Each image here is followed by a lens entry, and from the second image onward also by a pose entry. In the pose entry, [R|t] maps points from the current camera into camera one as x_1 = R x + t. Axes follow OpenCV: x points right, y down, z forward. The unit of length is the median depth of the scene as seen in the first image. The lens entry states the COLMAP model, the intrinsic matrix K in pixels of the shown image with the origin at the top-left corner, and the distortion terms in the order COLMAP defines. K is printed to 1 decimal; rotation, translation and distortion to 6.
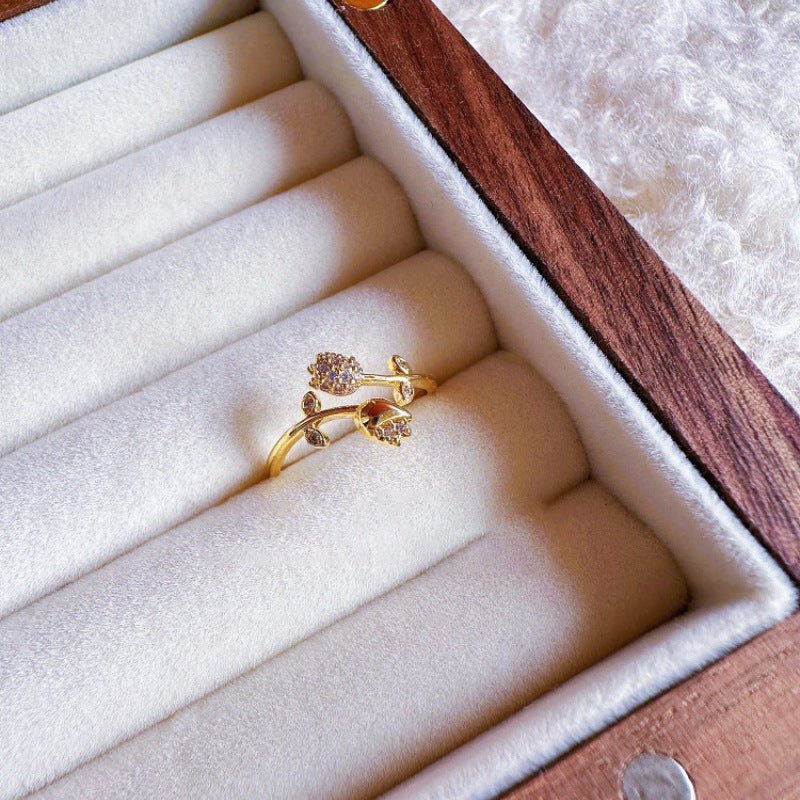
lens RADIAL K [[849.3, 0, 295.8], [0, 849.3, 377.6], [0, 0, 1]] dist [-0.003832, -0.002419]
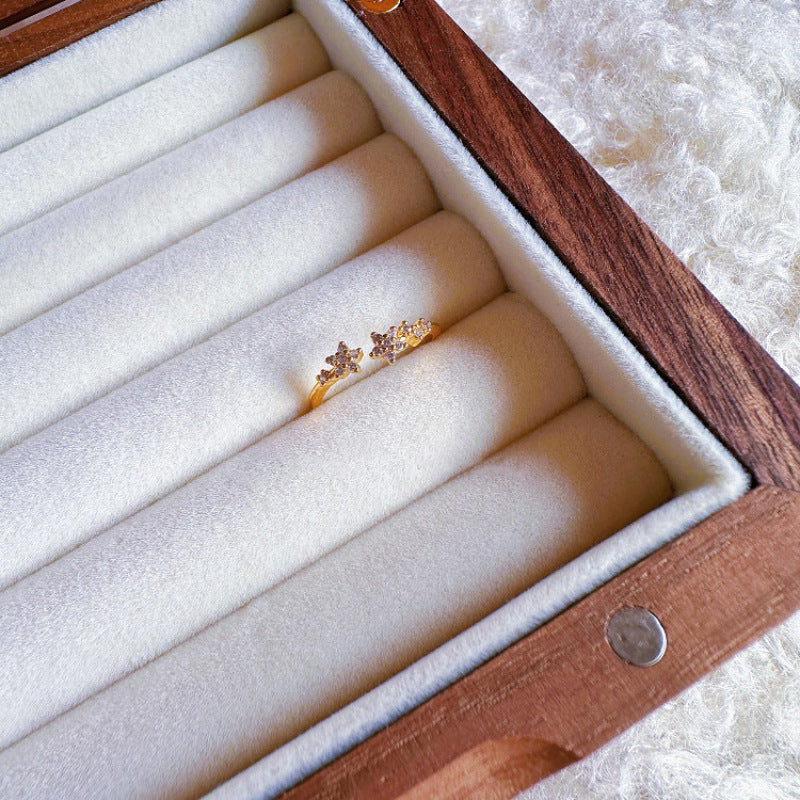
lens RADIAL K [[834.7, 0, 306.2], [0, 834.7, 300.8], [0, 0, 1]] dist [0.002737, -0.003285]
pose [[0.998102, -0.046403, -0.040490, 0.007429], [0.045083, 0.998440, -0.032929, 0.006424], [0.041955, 0.031041, 0.998637, -0.211481]]
